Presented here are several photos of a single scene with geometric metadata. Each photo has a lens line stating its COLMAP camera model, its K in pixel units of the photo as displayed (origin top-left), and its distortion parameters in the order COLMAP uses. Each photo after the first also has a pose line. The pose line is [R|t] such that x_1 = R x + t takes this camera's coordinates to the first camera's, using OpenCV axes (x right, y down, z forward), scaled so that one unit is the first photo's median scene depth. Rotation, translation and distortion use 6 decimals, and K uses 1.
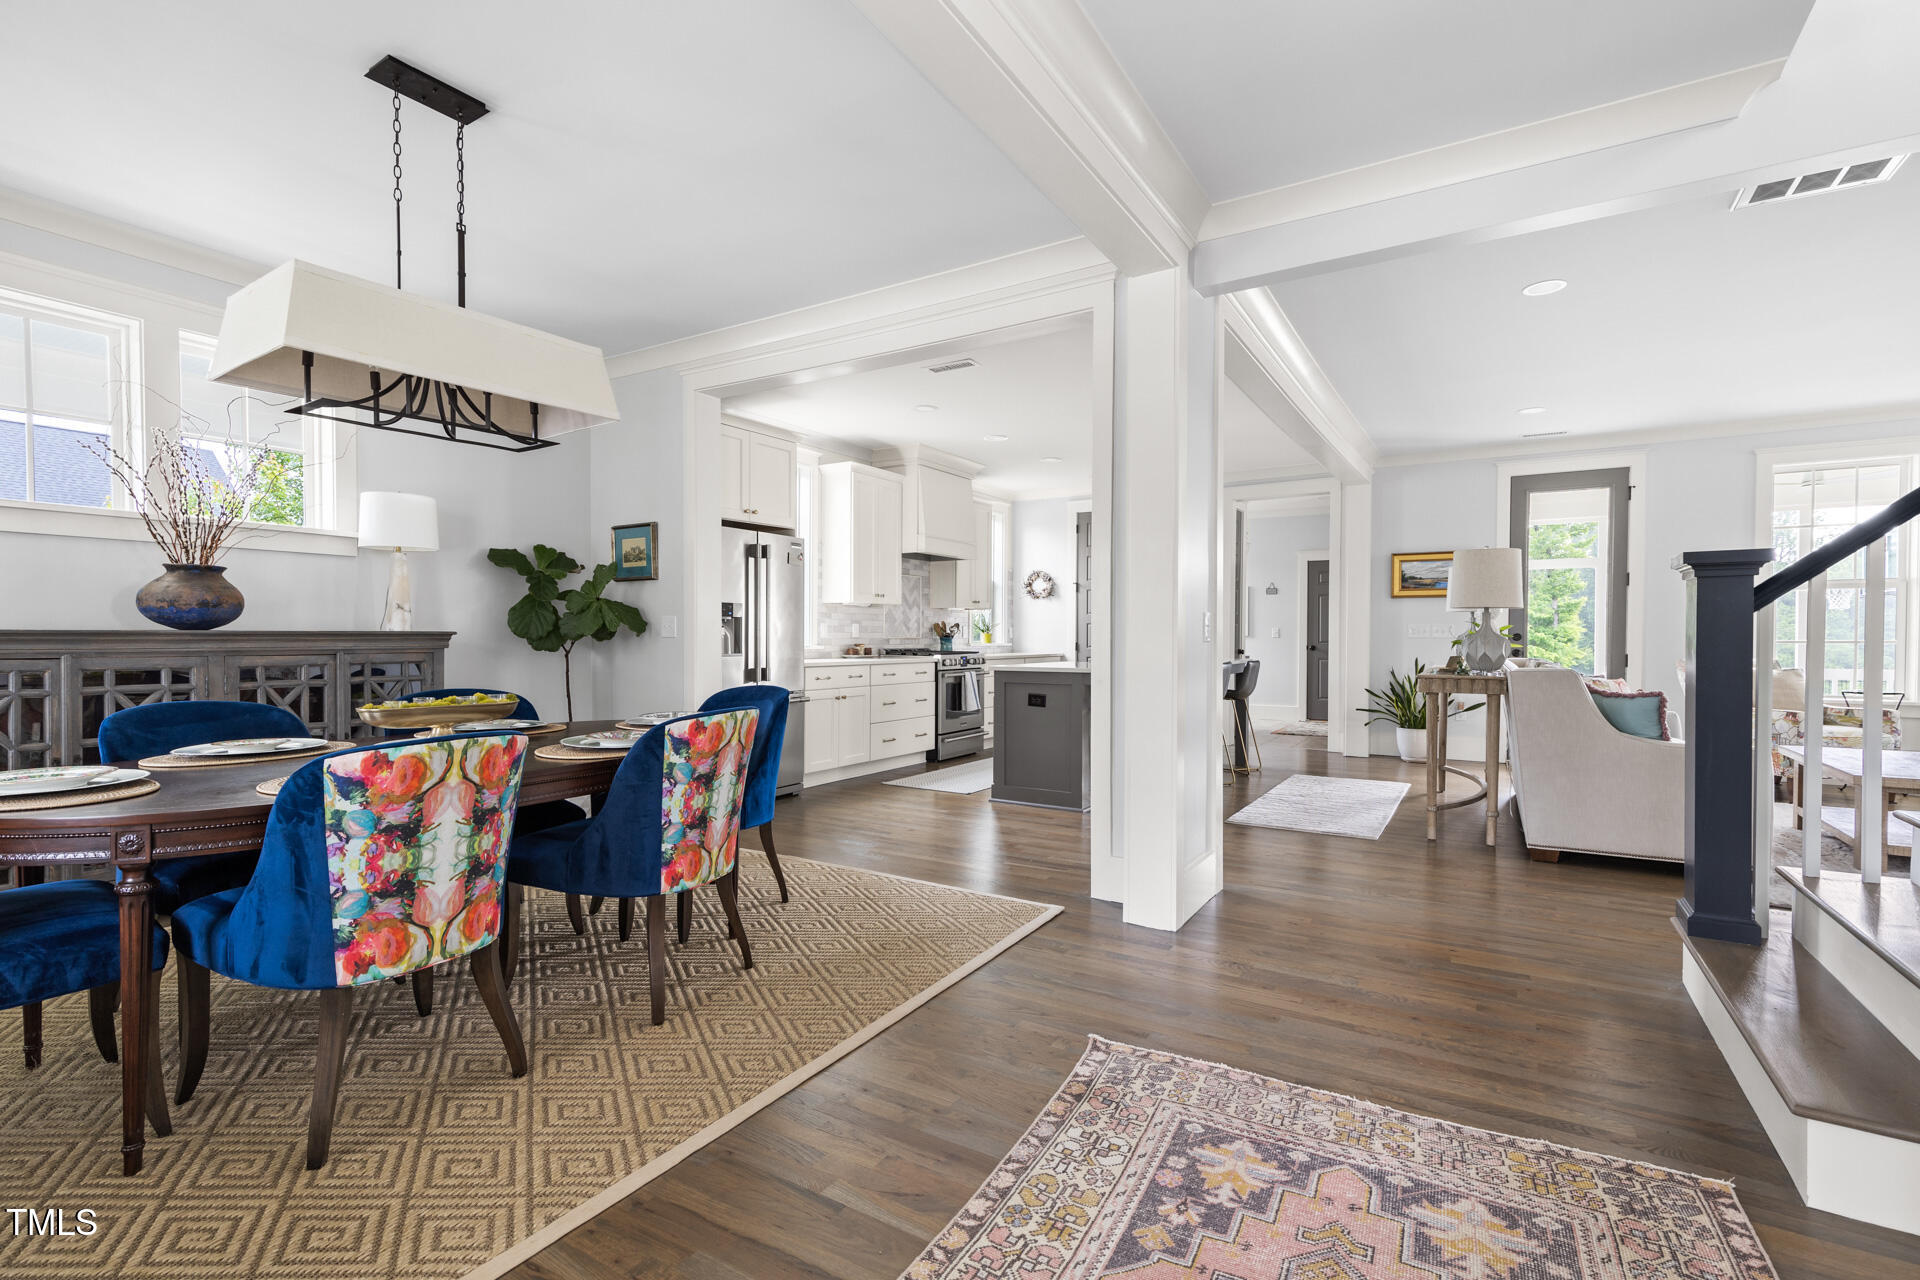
lens RADIAL K [[868.5, 0, 960.0], [0, 868.5, 640.0], [0, 0, 1]] dist [0.001160, 0.000250]
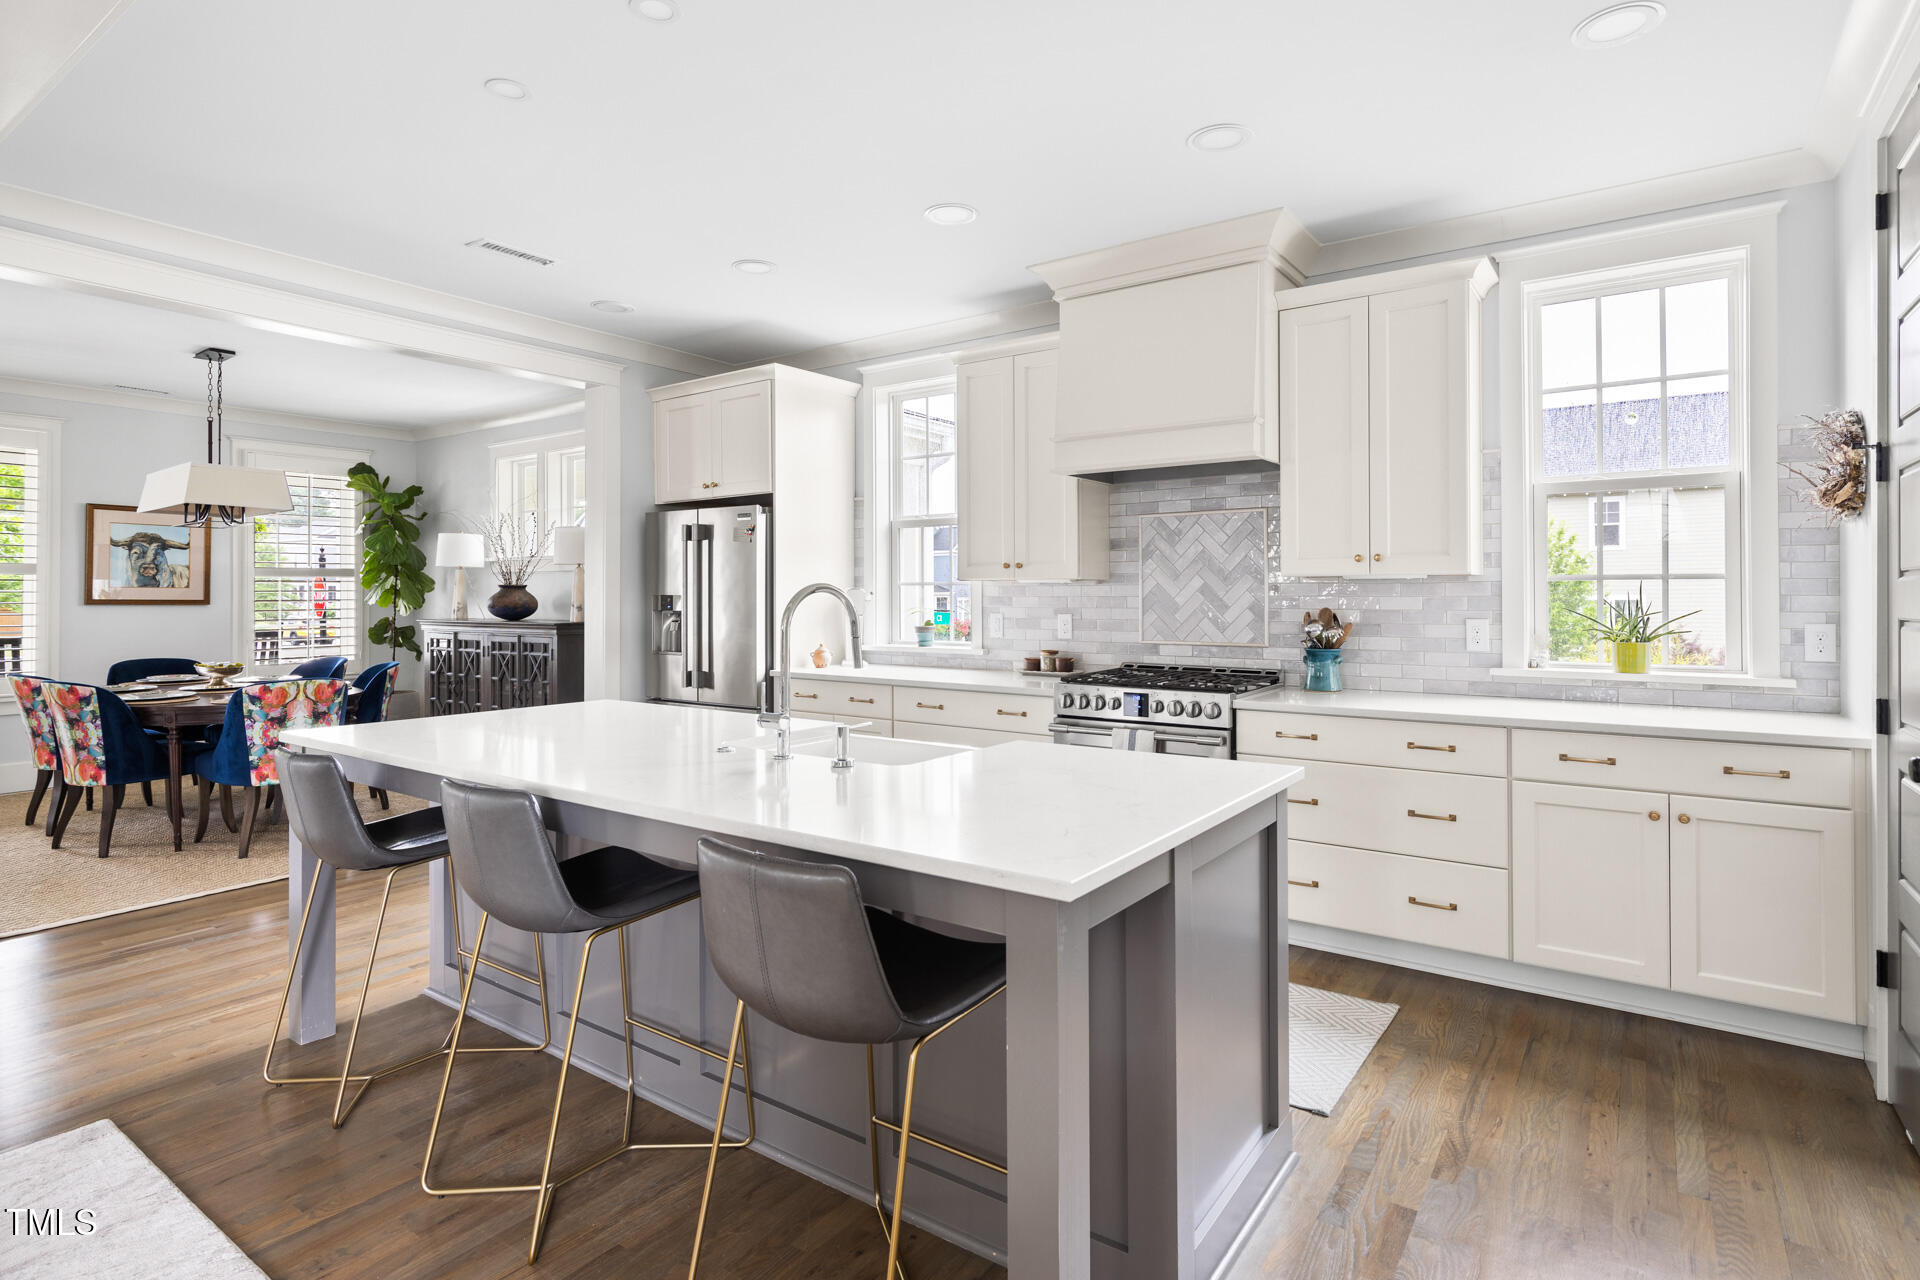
lens RADIAL K [[968.5, 0, 984.2], [0, 968.5, 584.2], [0, 0, 1]] dist [0.001950, 0.000100]
pose [[-0.051868, -0.013130, -0.998568, 0.548607], [-0.003652, 0.999909, -0.012958, -0.032033], [0.998647, 0.002975, -0.051912, 1.050650]]
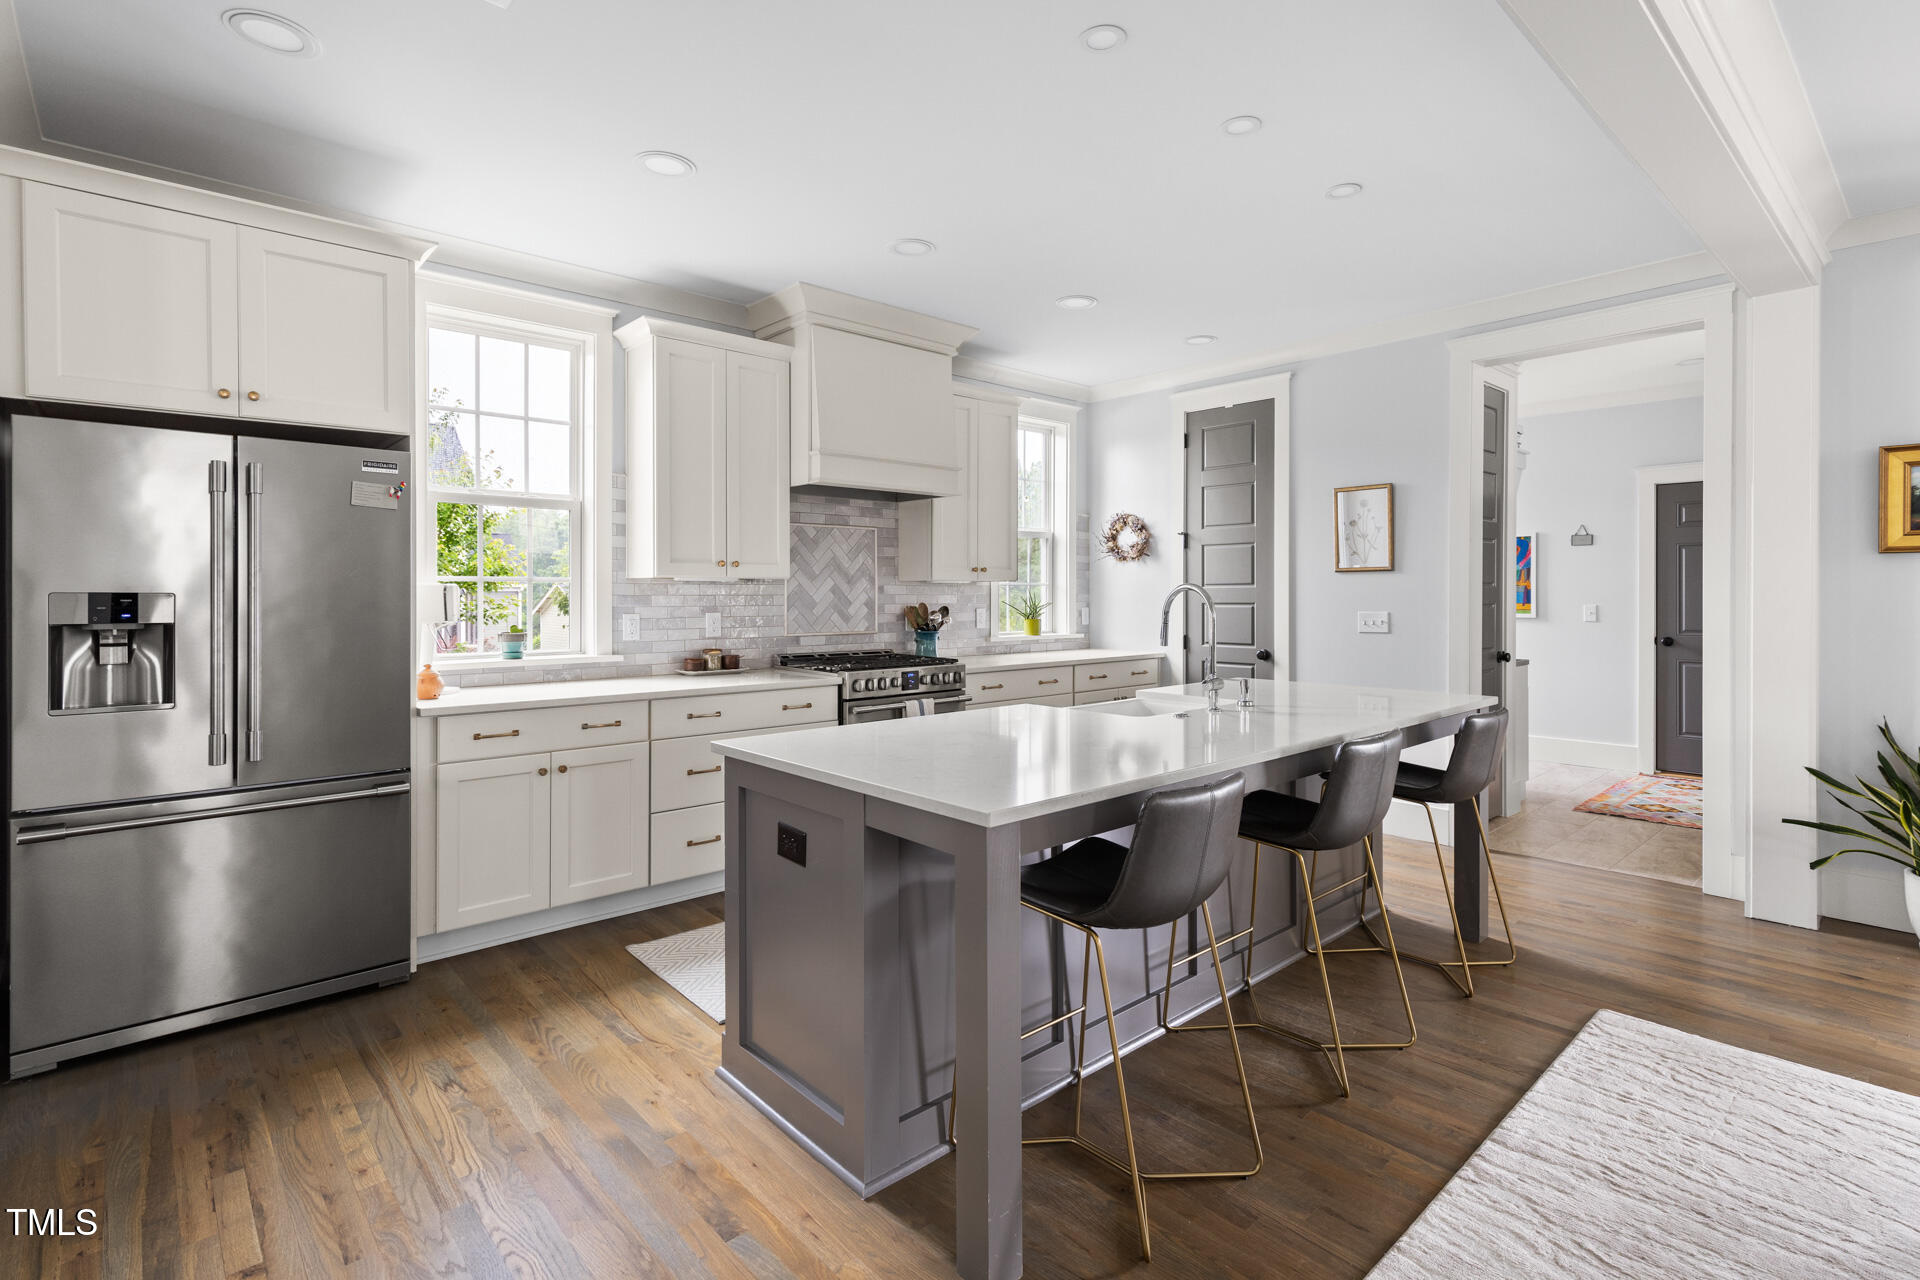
lens RADIAL K [[904.1, 0, 959.7], [0, 904.1, 593.0], [0, 0, 1]] dist [0.003456, 0.000709]
pose [[0.959905, -0.002050, -0.280318, 0.215842], [0.000584, 0.999986, -0.005315, -0.030415], [0.280325, 0.004938, 0.959892, 0.509849]]
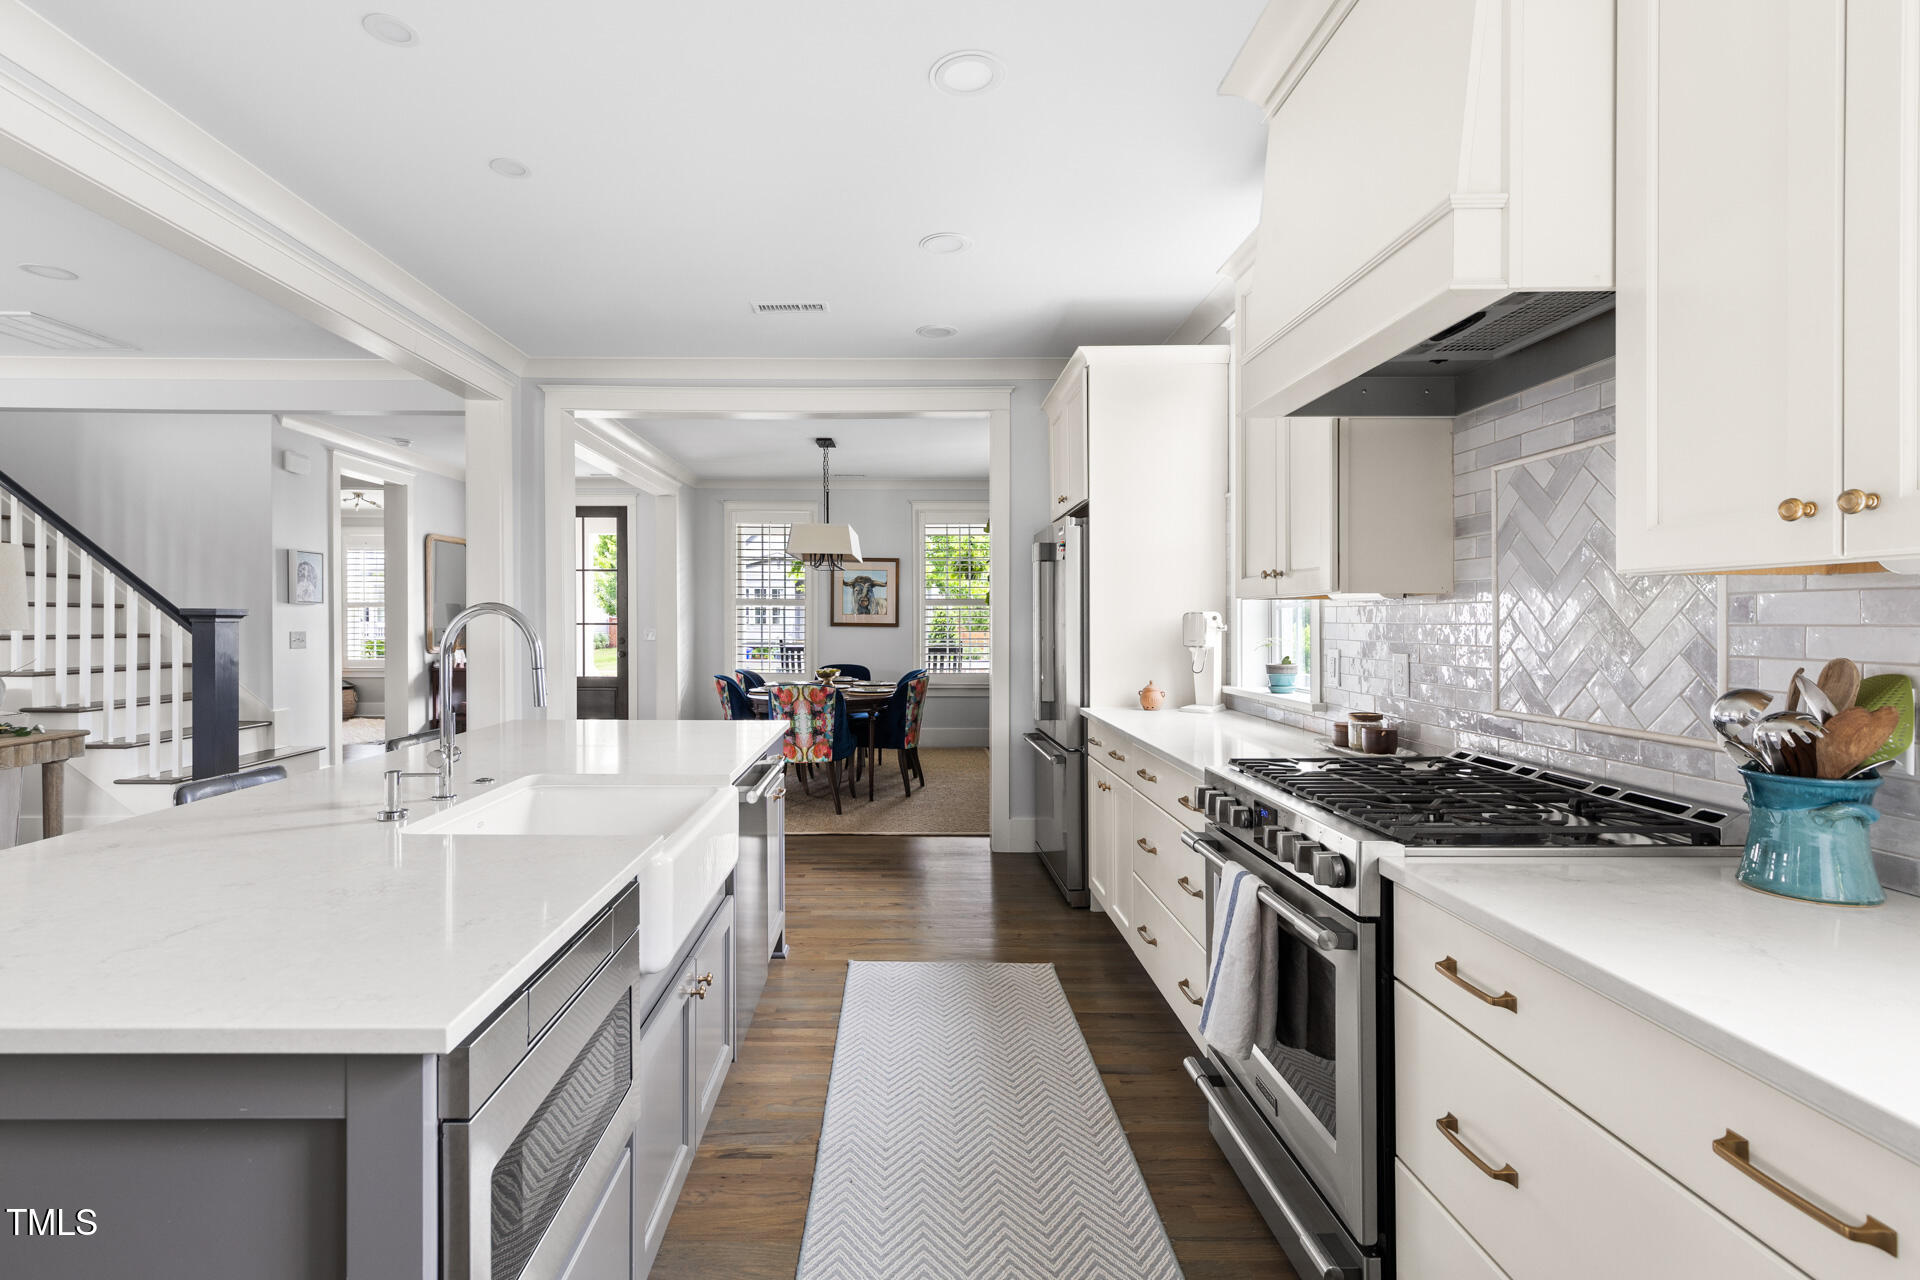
lens RADIAL K [[885.1, 0, 900.5], [0, 885.1, 634.6], [0, 0, 1]] dist [0.000756, 0.000243]
pose [[-0.852127, 0.005506, -0.523306, 0.233395], [-0.005406, 0.999799, 0.019322, -0.033748], [0.523307, 0.019294, -0.851926, 1.273023]]
